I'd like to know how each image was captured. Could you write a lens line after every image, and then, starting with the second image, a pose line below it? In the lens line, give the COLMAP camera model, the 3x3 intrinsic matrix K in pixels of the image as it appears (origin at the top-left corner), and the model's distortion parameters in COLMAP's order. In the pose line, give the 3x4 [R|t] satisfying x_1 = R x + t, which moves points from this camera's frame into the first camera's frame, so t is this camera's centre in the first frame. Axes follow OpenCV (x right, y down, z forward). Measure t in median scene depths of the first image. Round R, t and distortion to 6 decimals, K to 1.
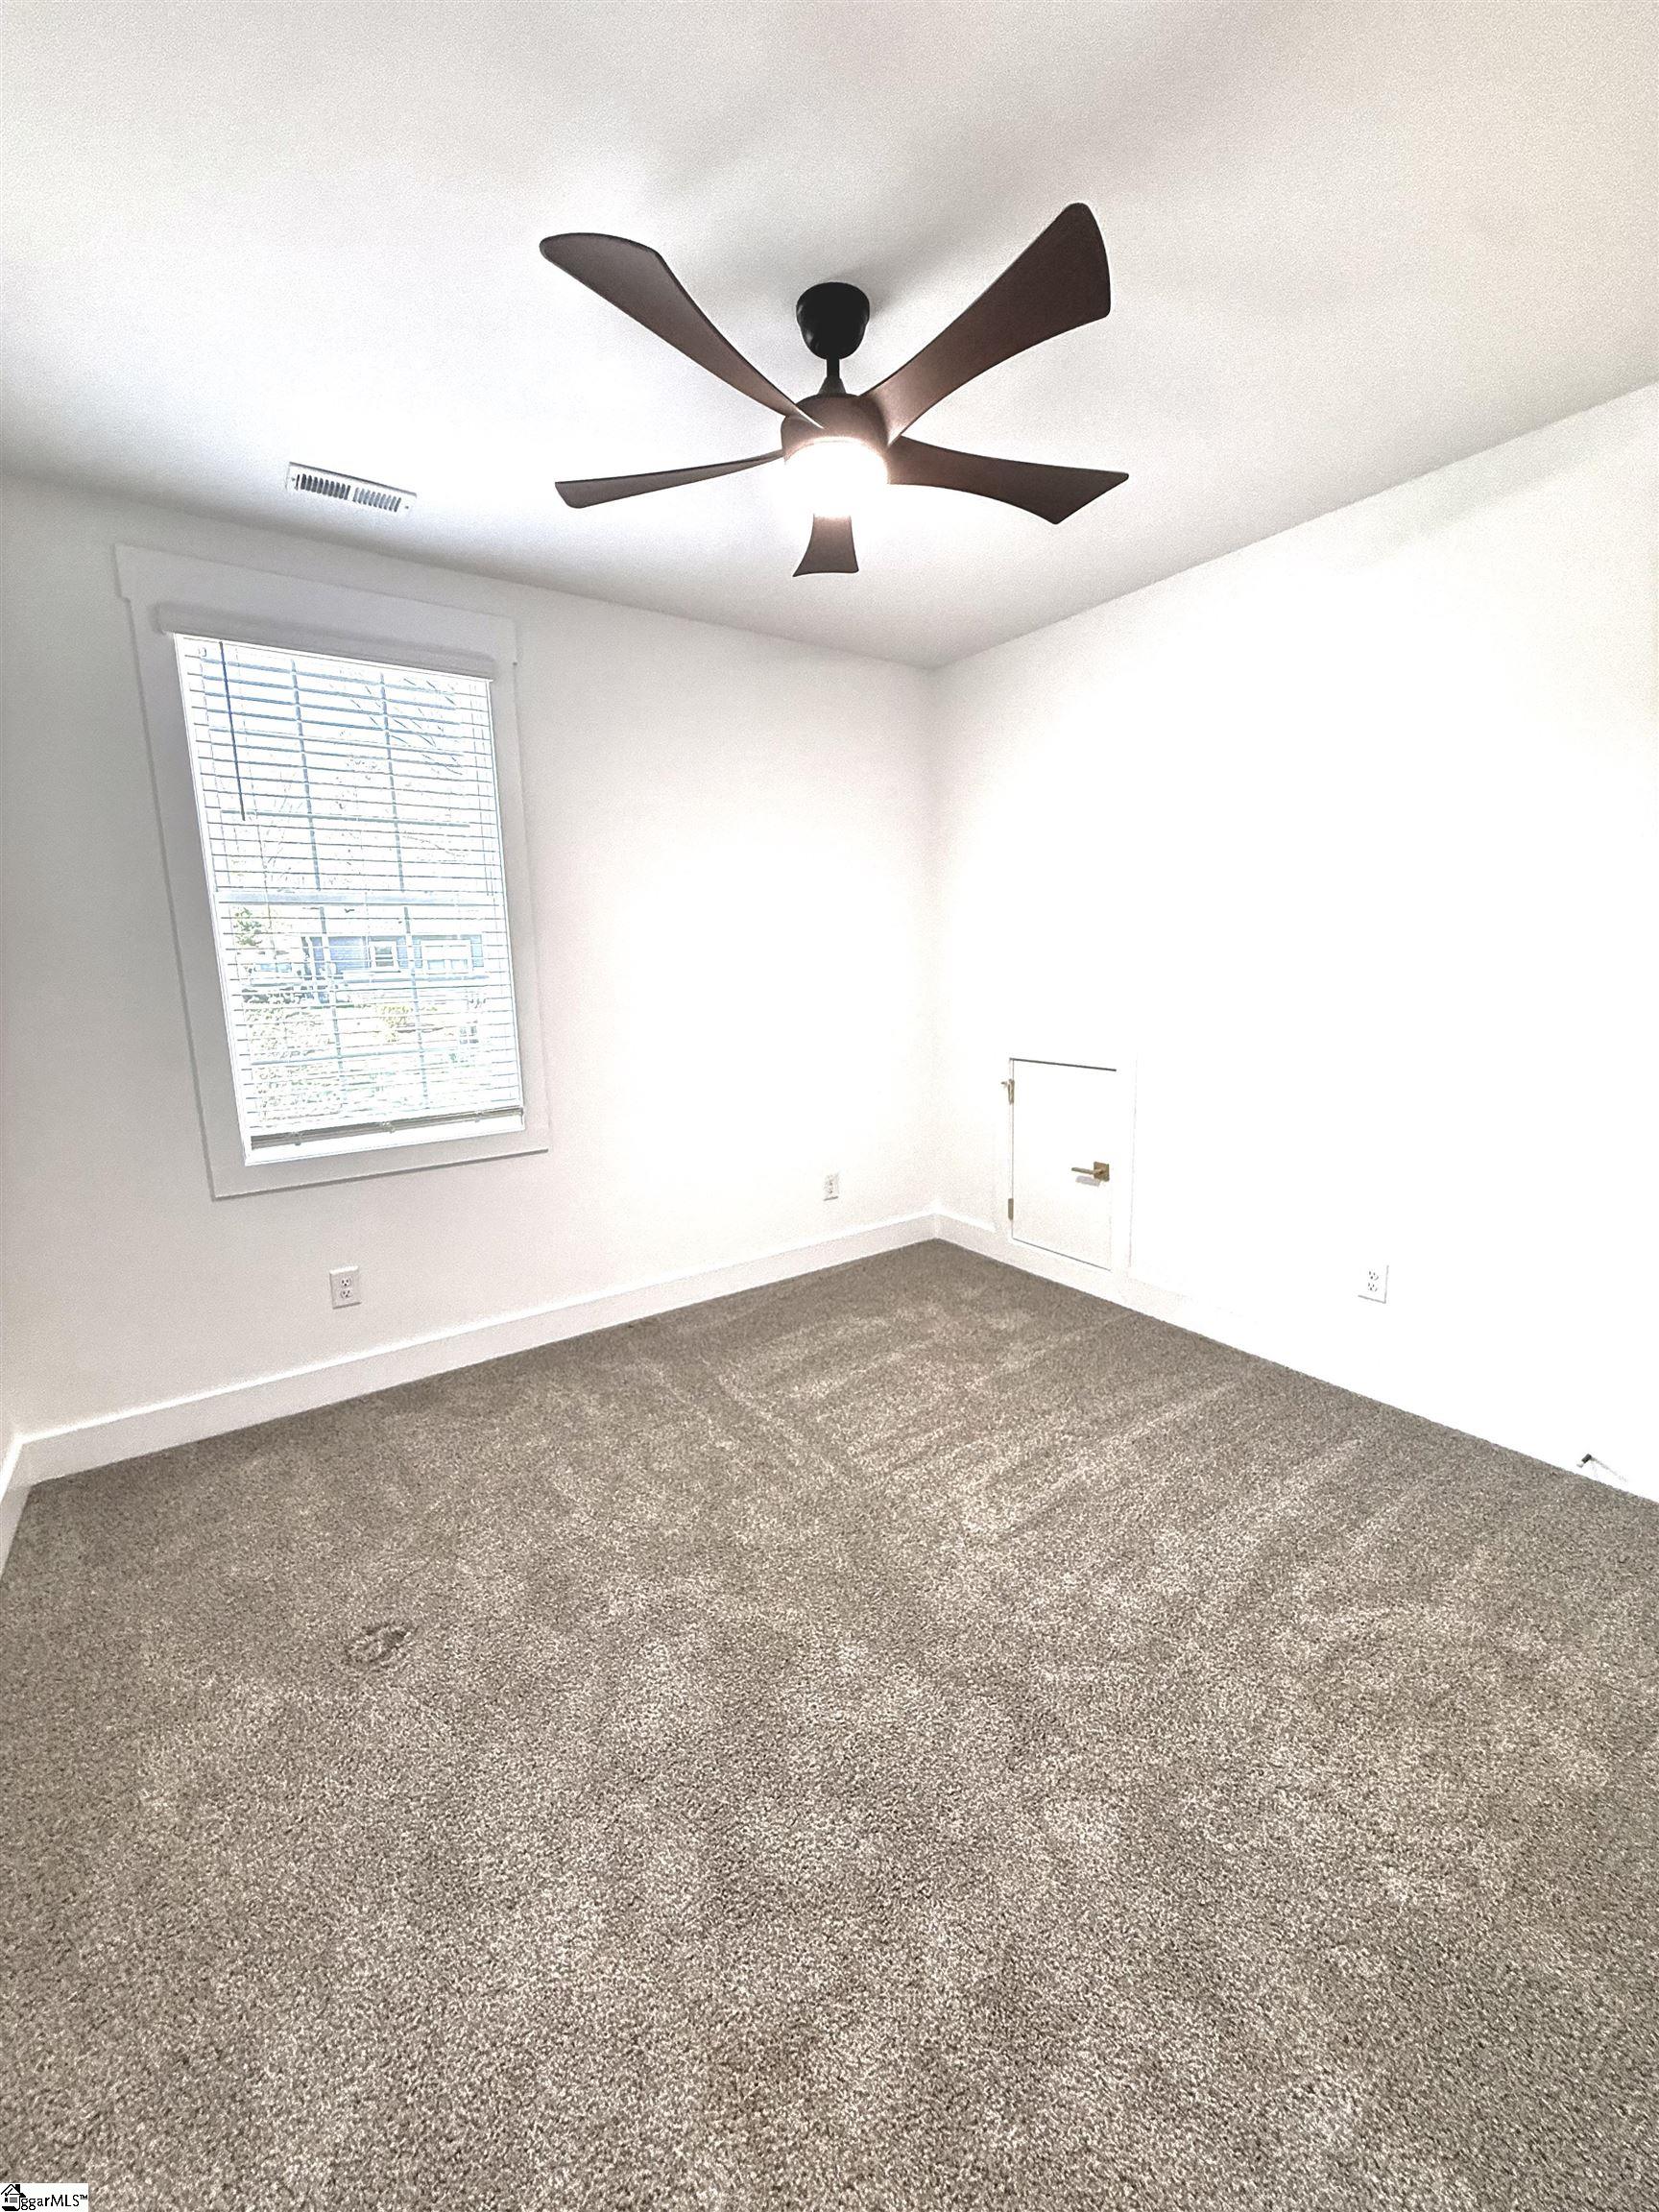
lens RADIAL K [[899.3, 0, 834.0], [0, 899.3, 1099.3], [0, 0, 1]] dist [0.004734, 0.000045]
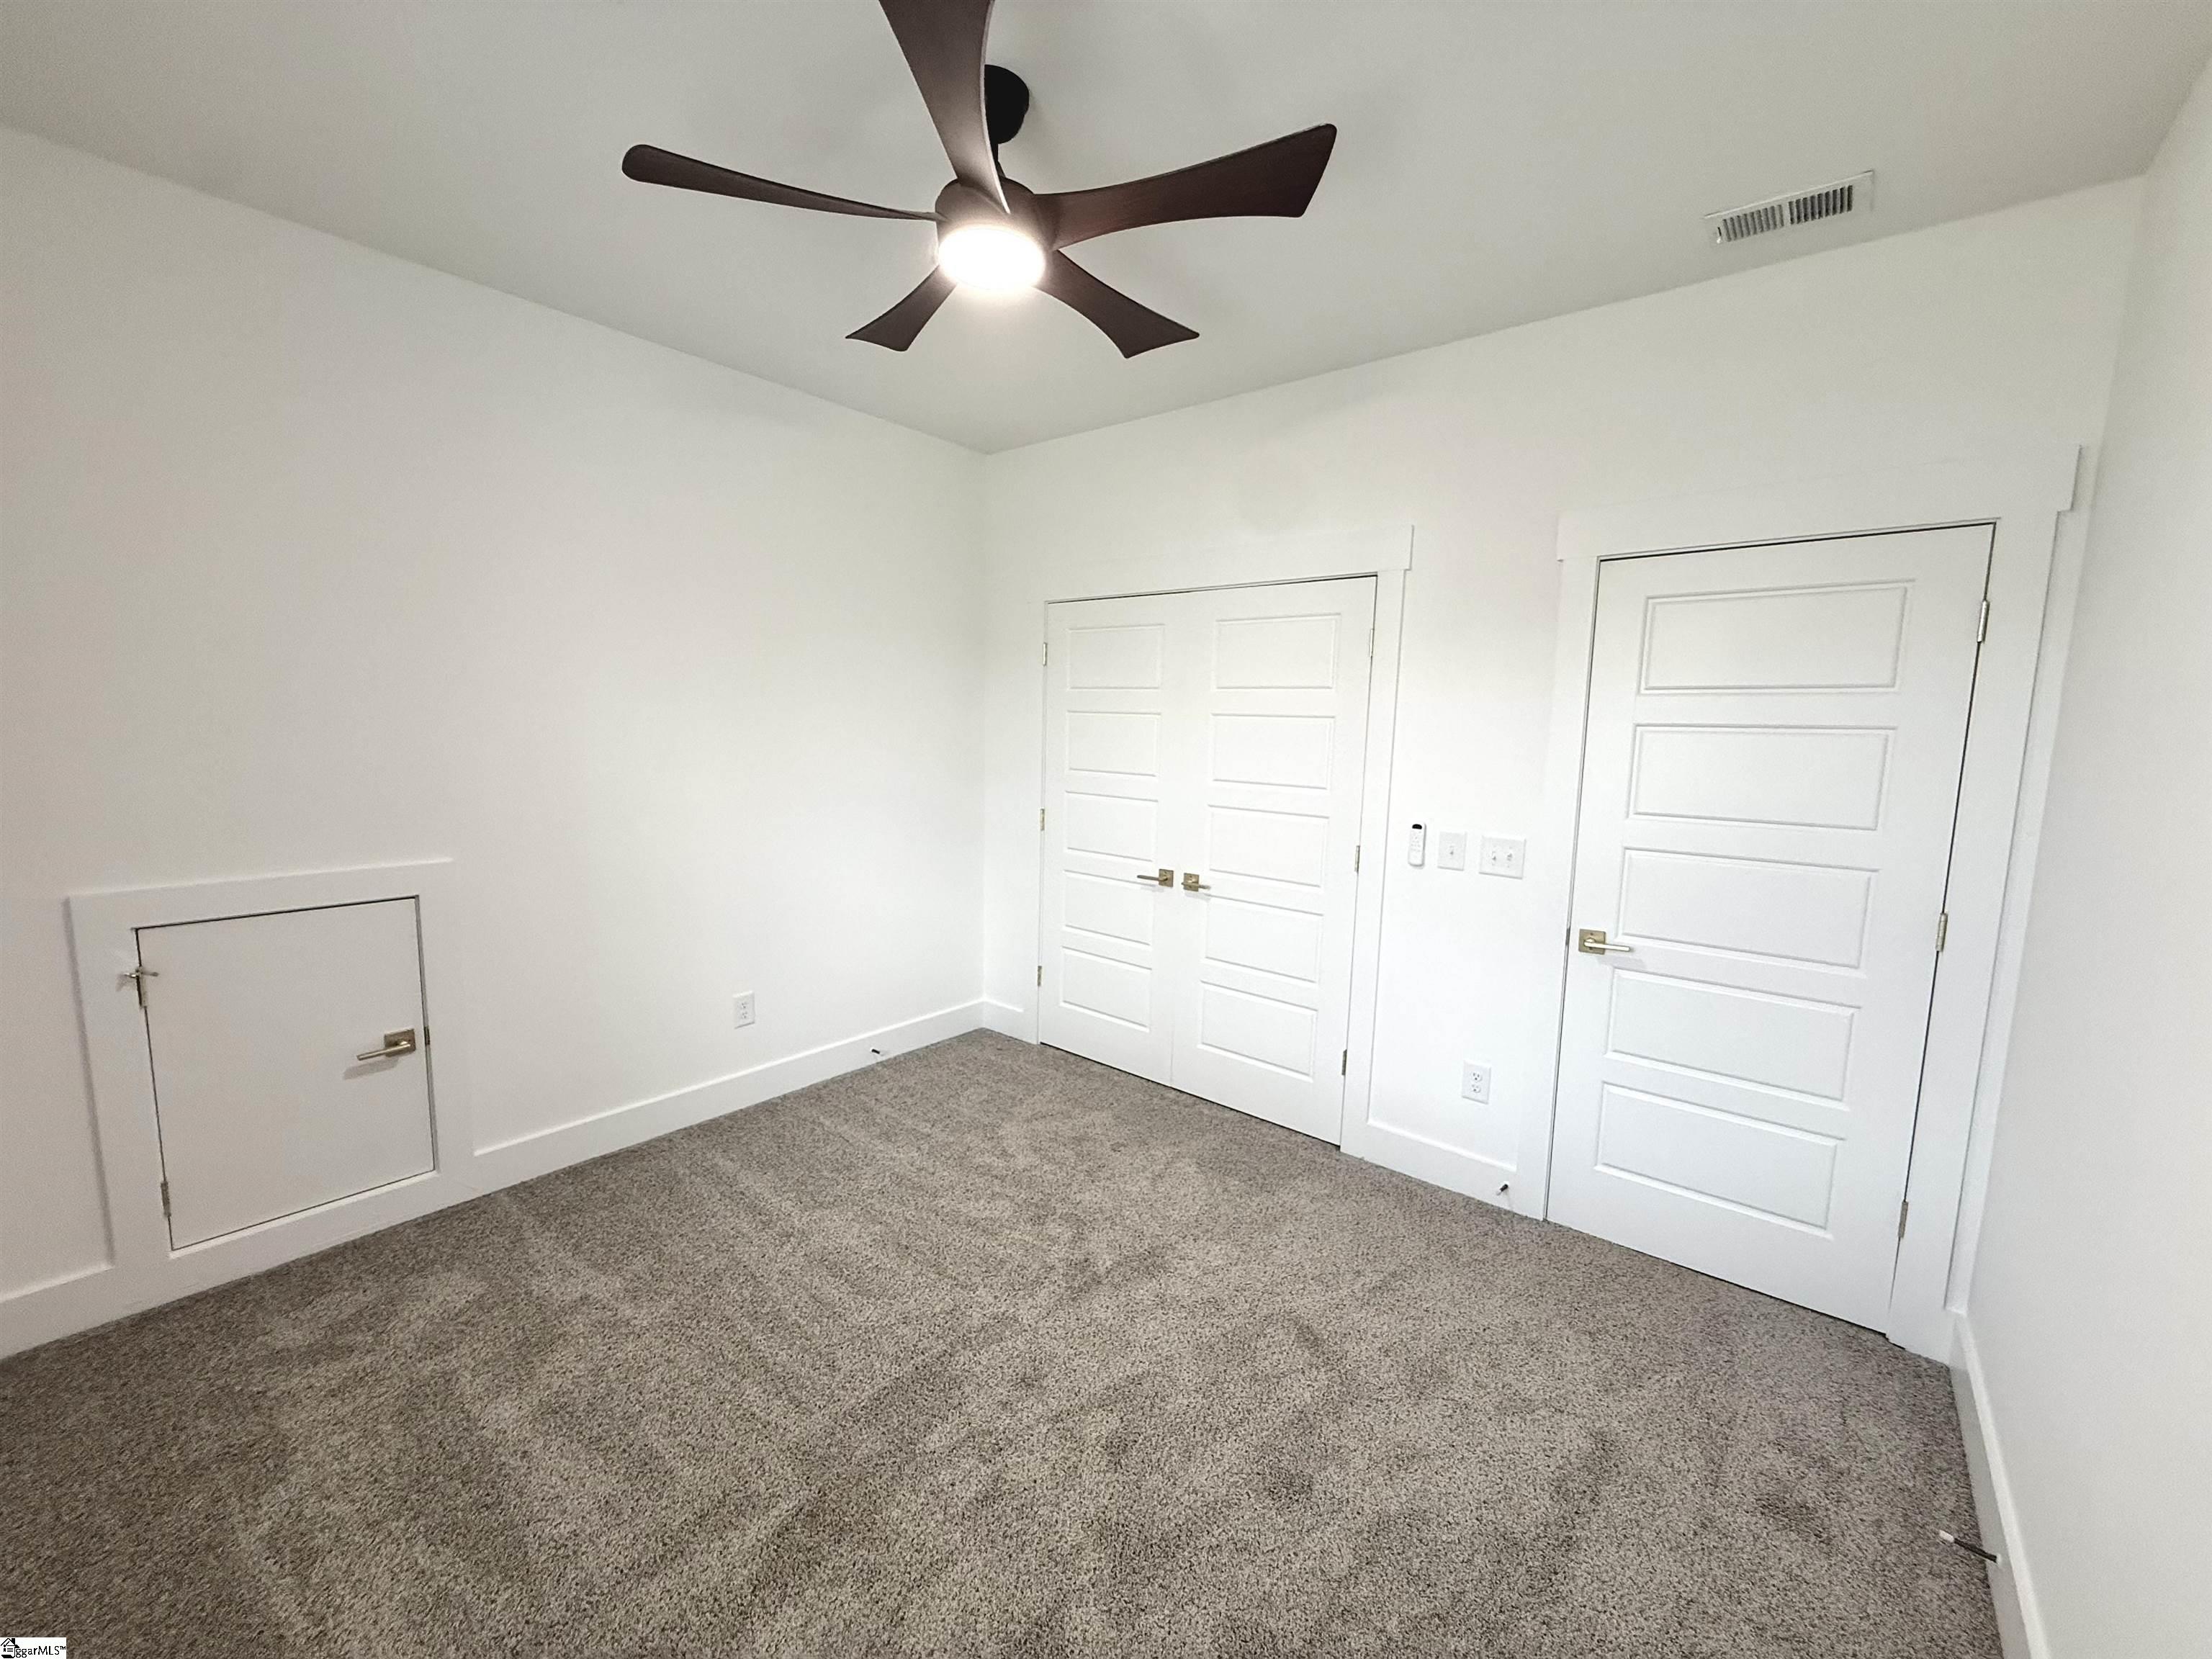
lens RADIAL K [[891.0, 0, 1109.6], [0, 891.0, 832.4], [0, 0, 1]] dist [-0.027813, -0.000042]
pose [[-0.280633, -0.098988, 0.954697, -0.730830], [0.147473, 0.978410, 0.144796, -0.145650], [-0.948418, 0.181427, -0.259976, 0.915503]]
